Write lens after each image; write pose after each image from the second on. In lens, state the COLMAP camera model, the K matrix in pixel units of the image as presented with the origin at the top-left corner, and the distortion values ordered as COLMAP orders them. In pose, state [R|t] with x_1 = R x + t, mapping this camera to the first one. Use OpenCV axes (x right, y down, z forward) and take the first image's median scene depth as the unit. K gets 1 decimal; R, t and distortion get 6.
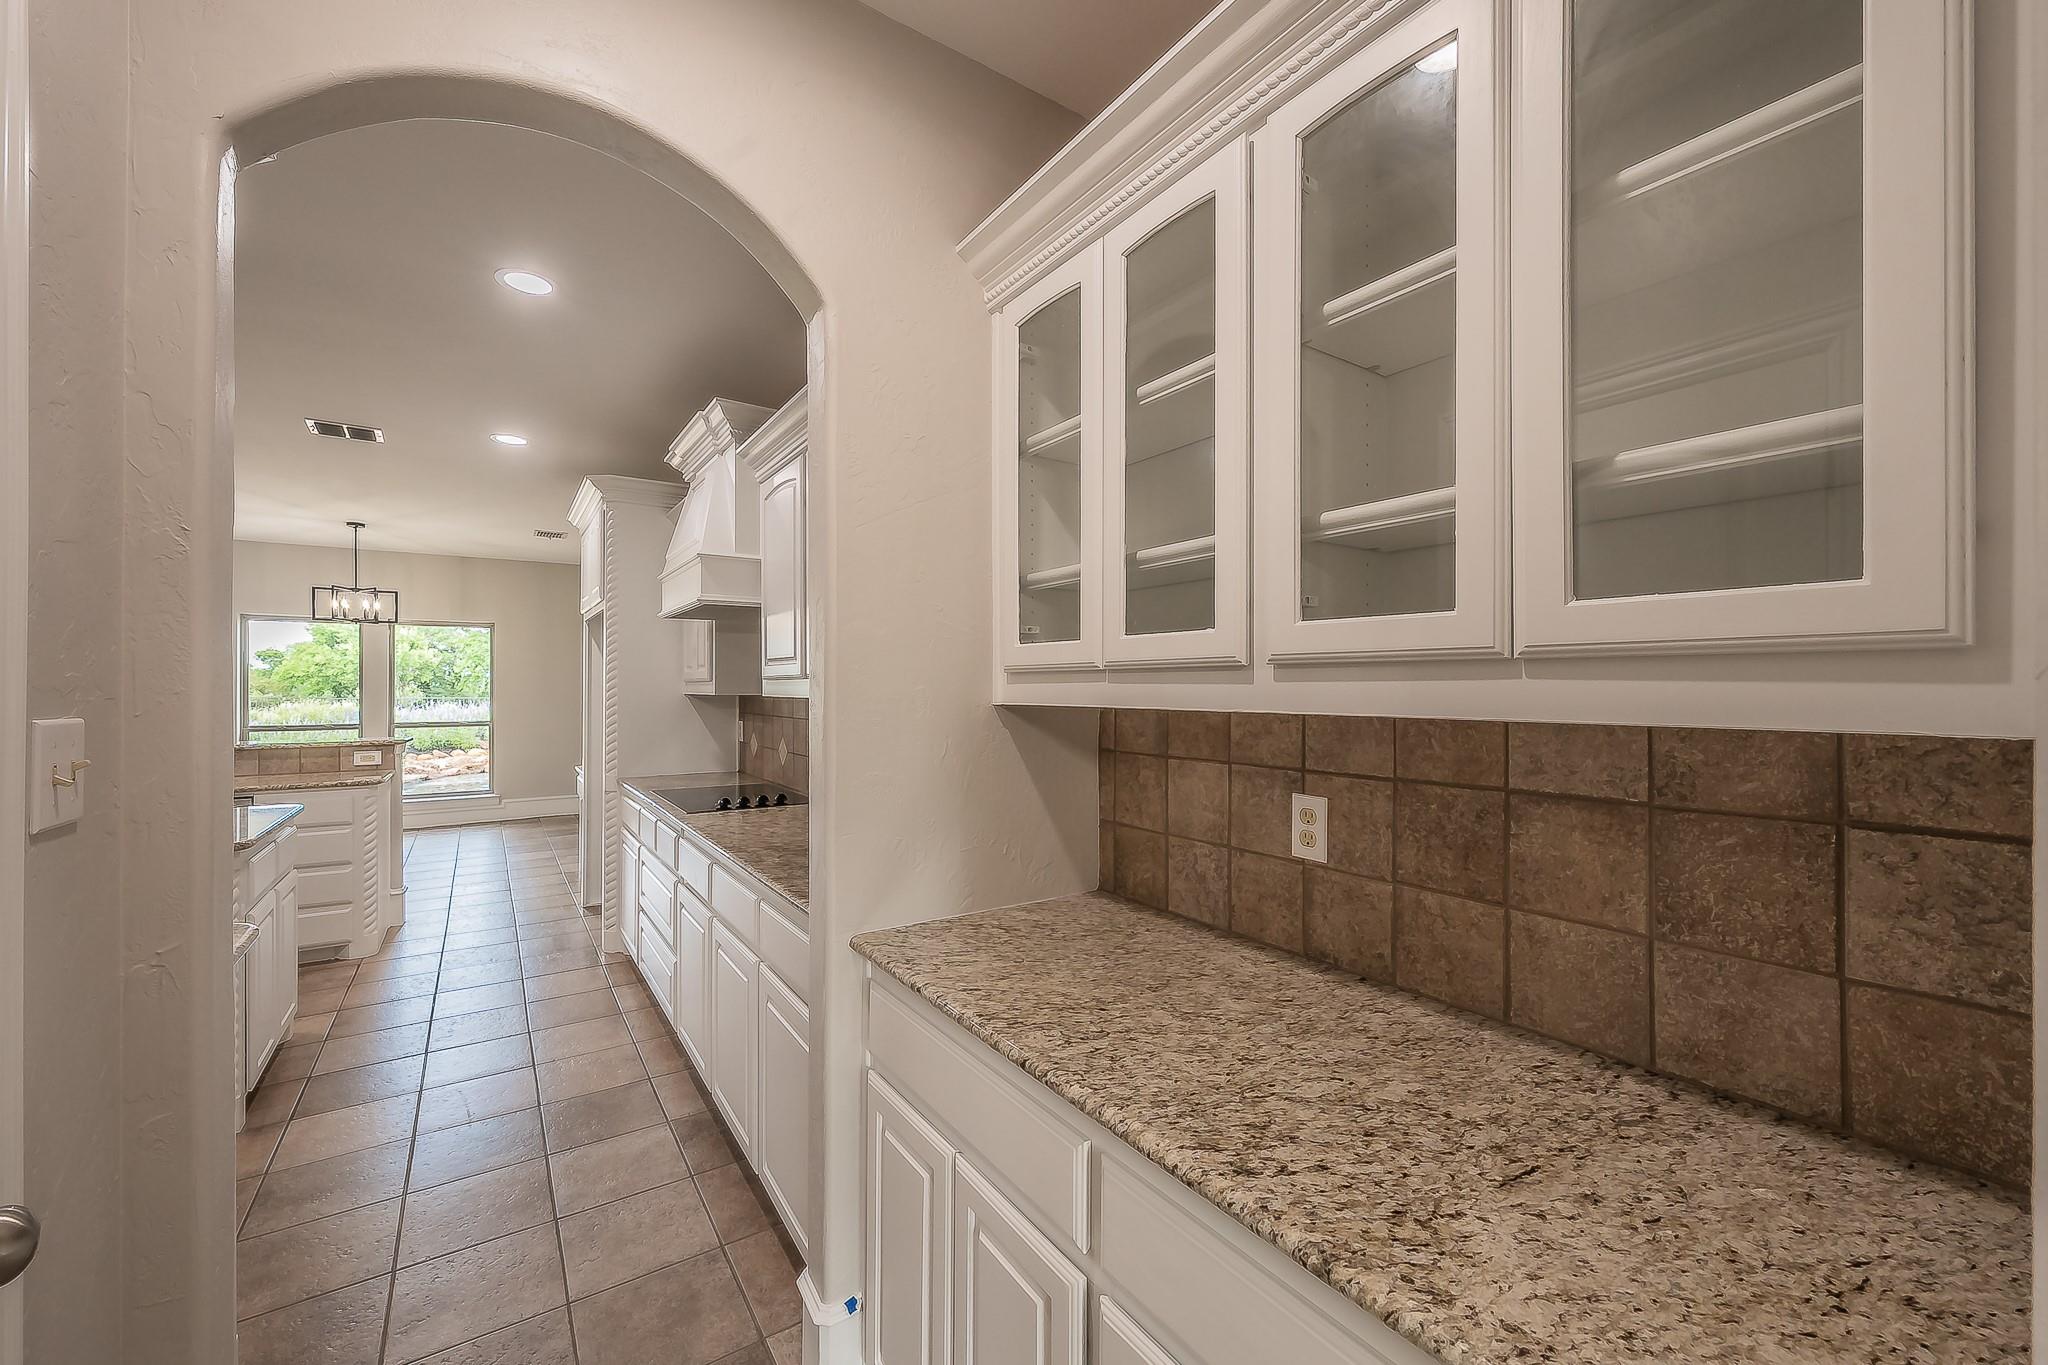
lens RADIAL K [[787.2, 0, 1000.3], [0, 787.2, 679.1], [0, 0, 1]] dist [-0.001471, -0.000261]
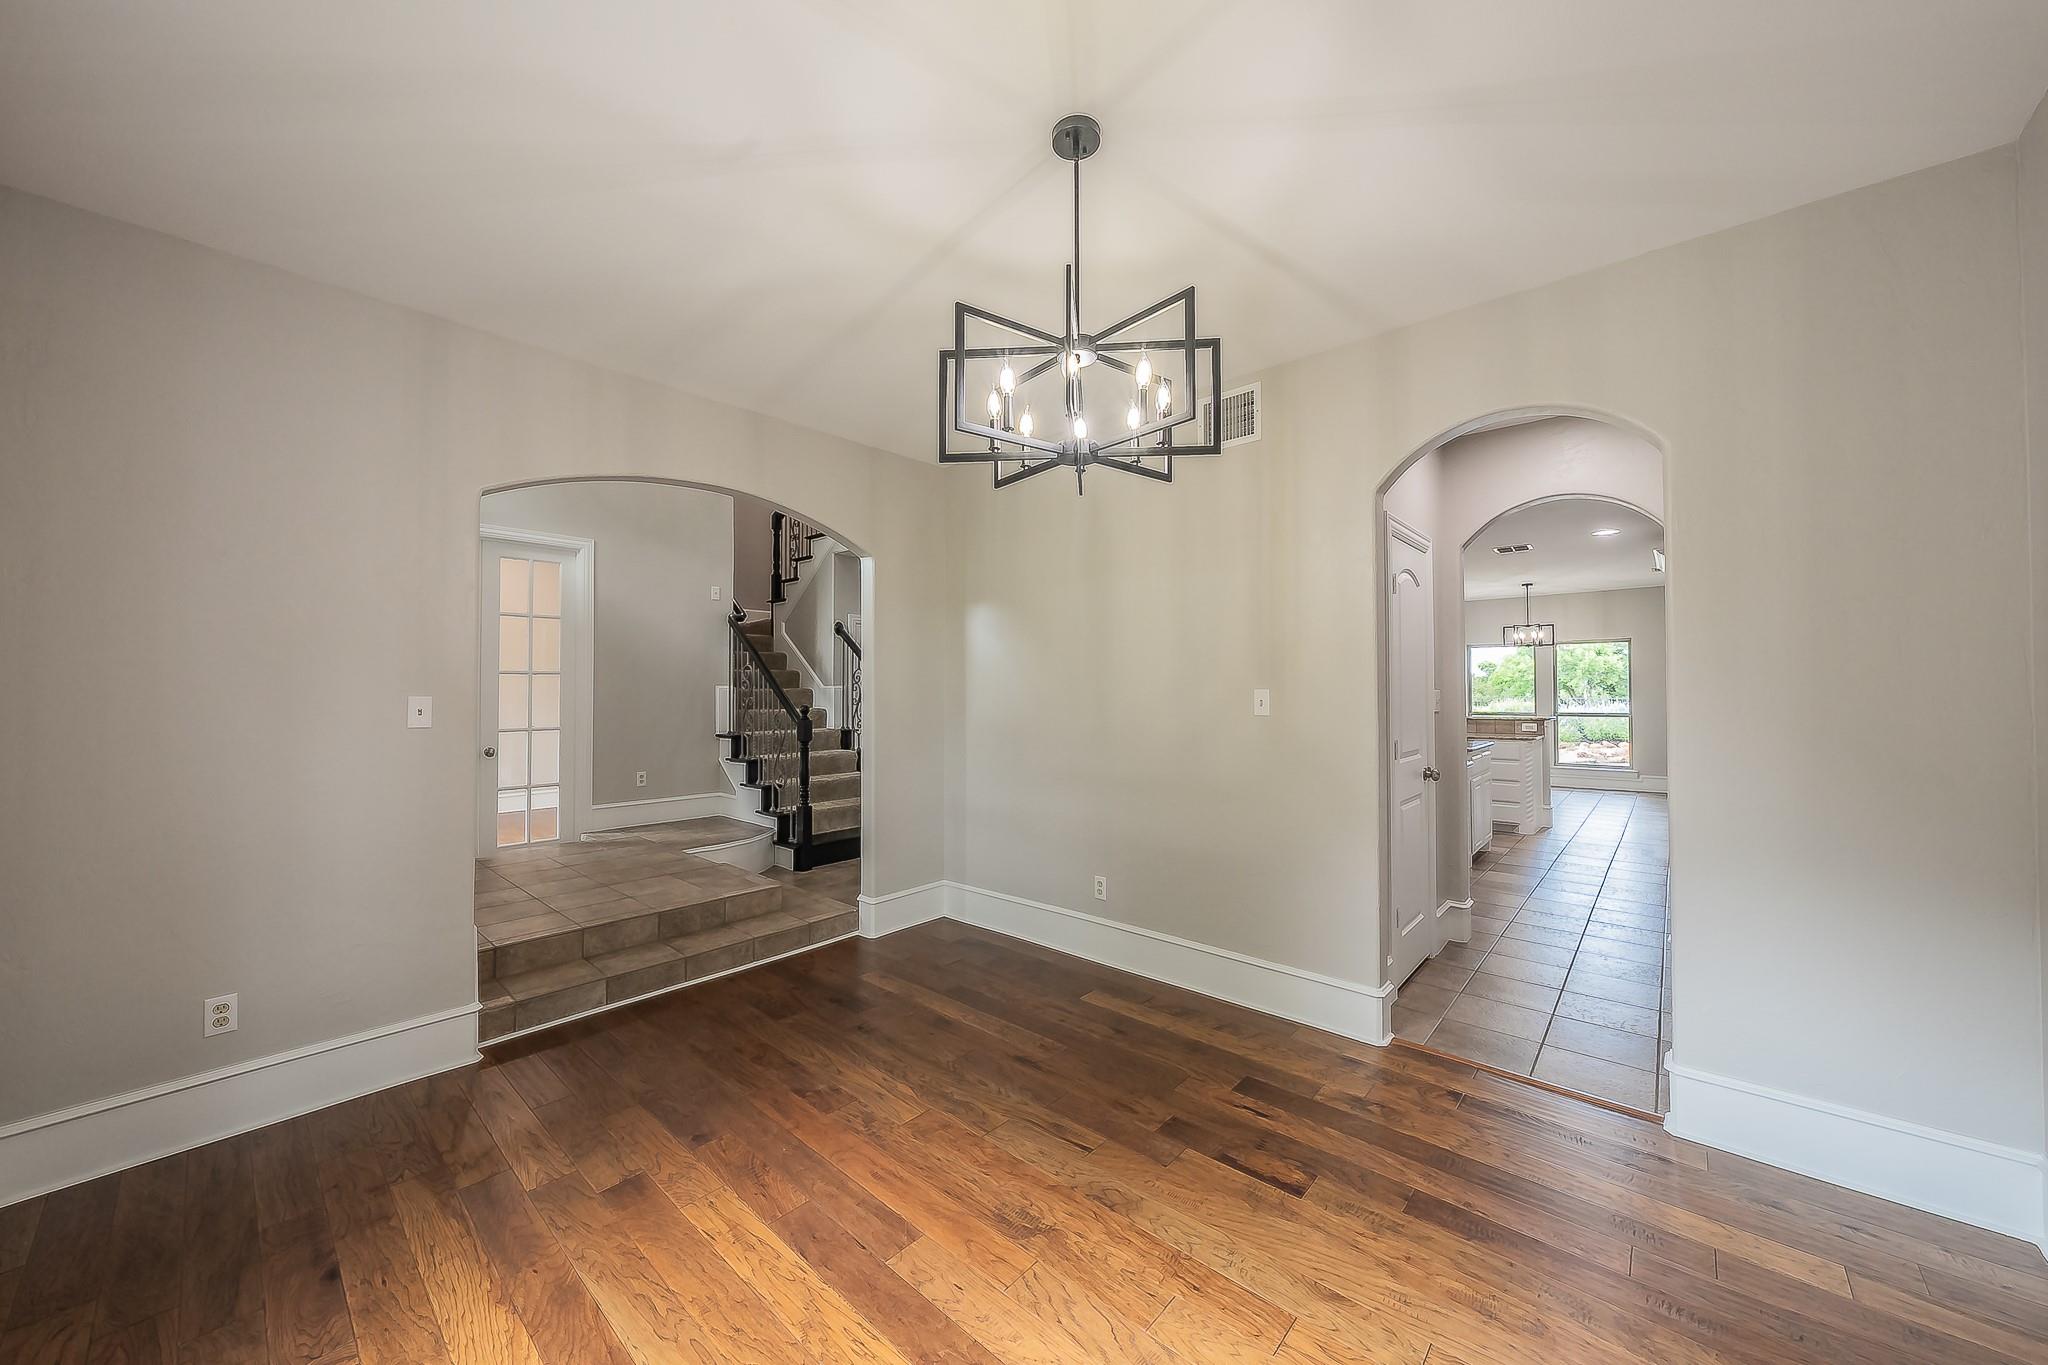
lens RADIAL K [[753.6, 0, 1024.0], [0, 753.6, 682.5], [0, 0, 1]] dist [-0.001482, -0.000089]
pose [[0.265610, -0.009979, -0.964029, 0.369516], [0.009542, 0.999925, -0.007722, 0.002678], [0.964033, -0.007147, 0.265685, -0.380346]]
